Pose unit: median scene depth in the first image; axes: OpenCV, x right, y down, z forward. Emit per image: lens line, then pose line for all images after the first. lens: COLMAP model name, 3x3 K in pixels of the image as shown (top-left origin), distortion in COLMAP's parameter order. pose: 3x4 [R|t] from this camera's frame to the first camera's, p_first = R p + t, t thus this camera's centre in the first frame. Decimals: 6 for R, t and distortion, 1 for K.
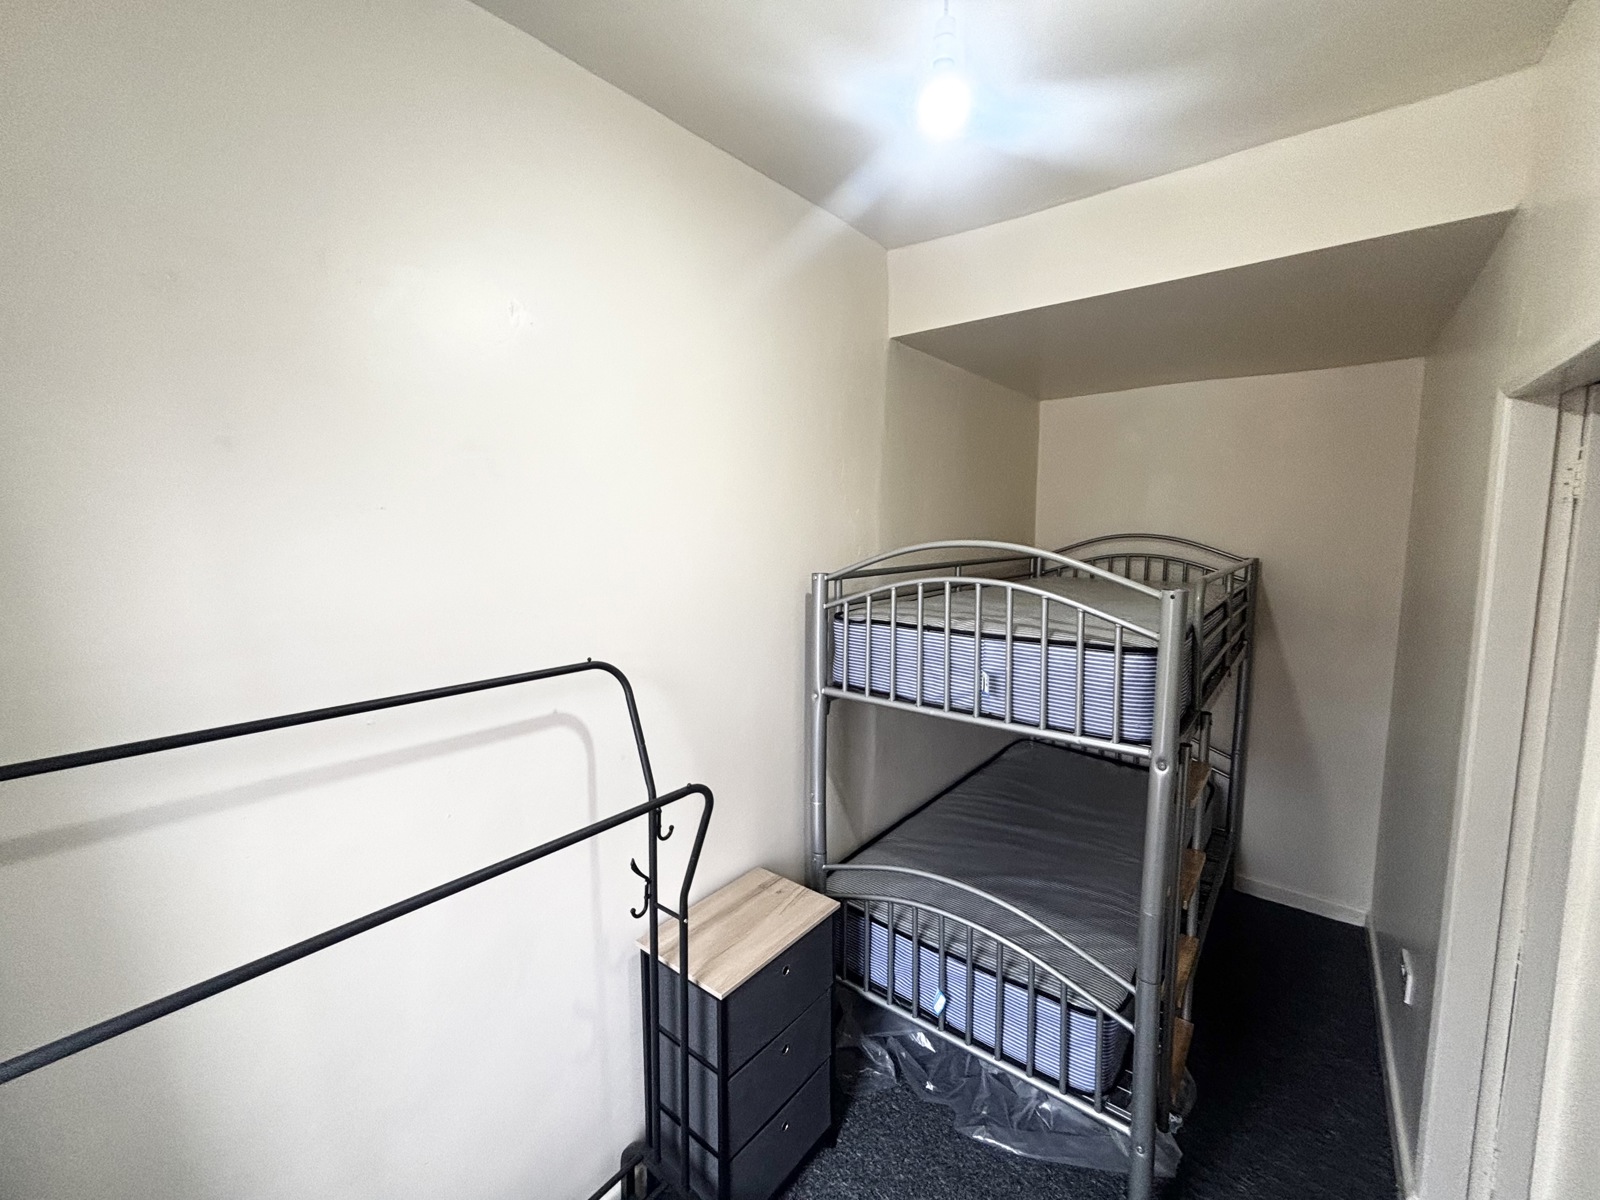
lens RADIAL K [[647.0, 0, 800.0], [0, 647.0, 600.0], [0, 0, 1]] dist [-0.001280, 0.000427]
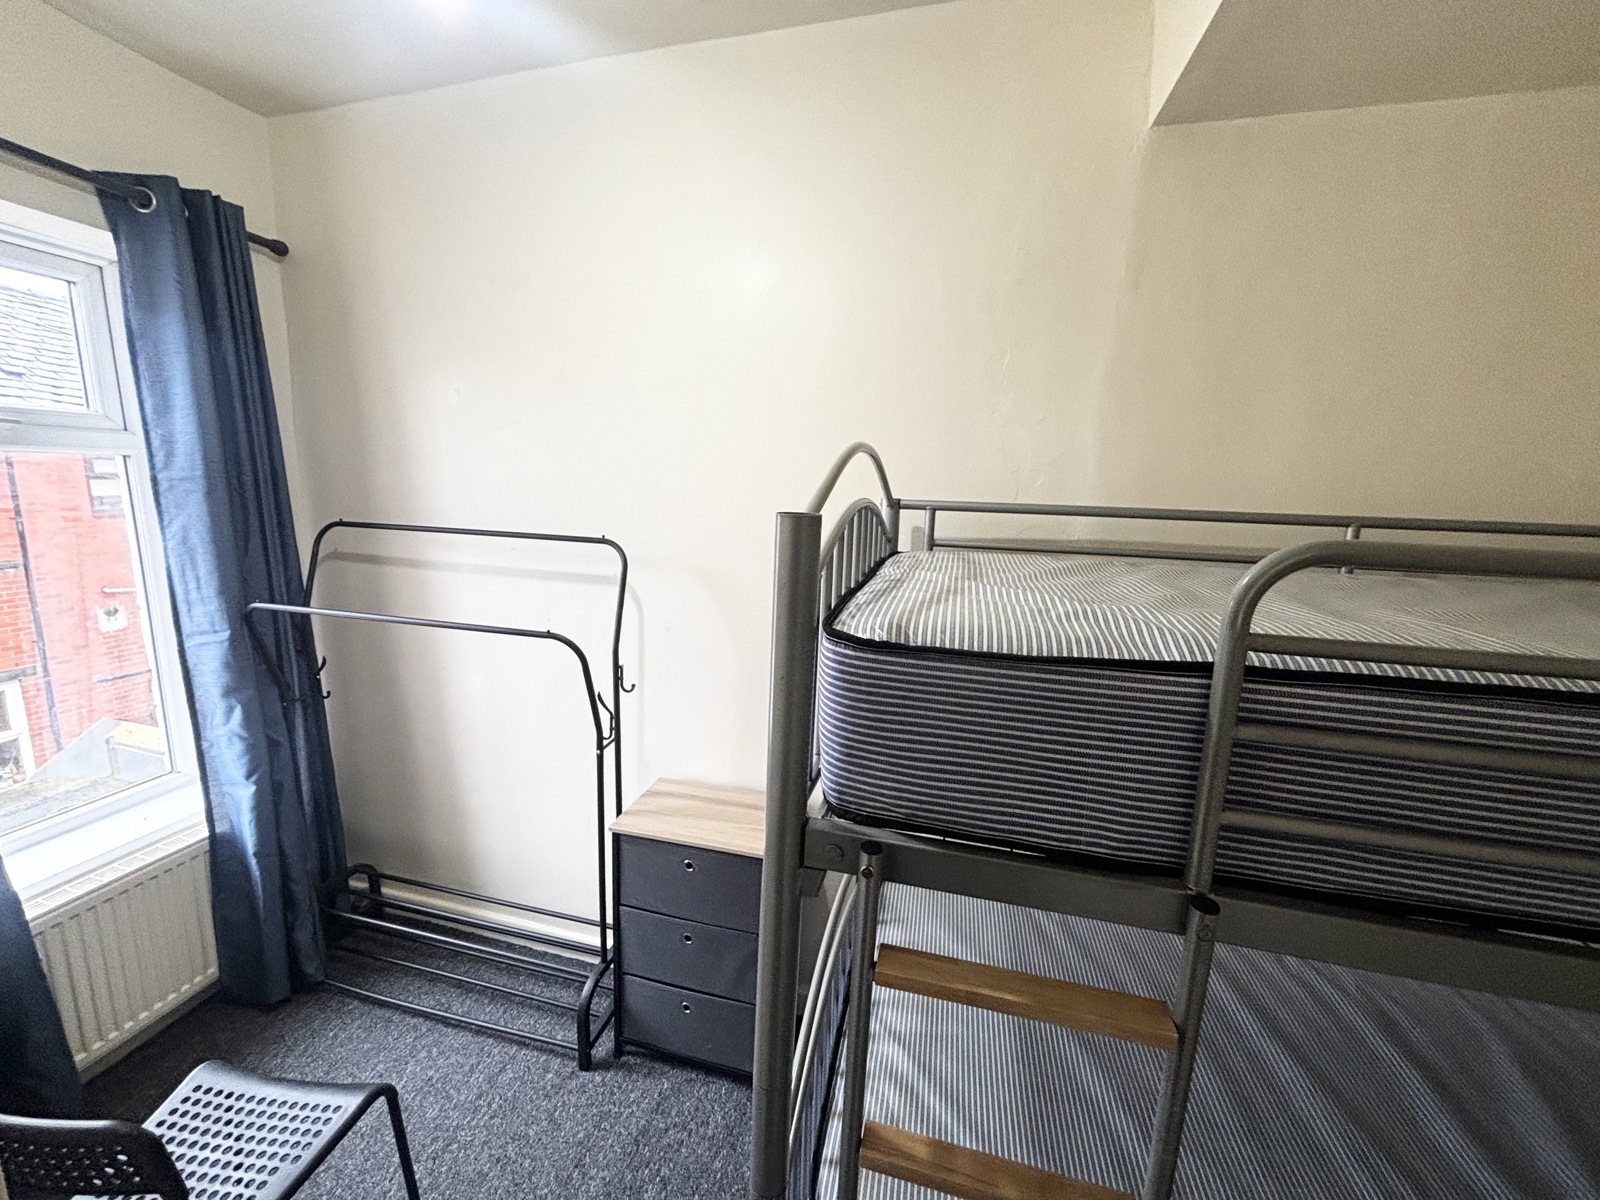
lens RADIAL K [[647.0, 0, 800.0], [0, 647.0, 600.0], [0, 0, 1]] dist [-0.001280, 0.000427]
pose [[0.408495, 0.186397, -0.893526, 0.993262], [-0.130873, 0.980773, 0.144766, -0.023903], [0.903330, 0.057802, 0.425035, 0.761508]]
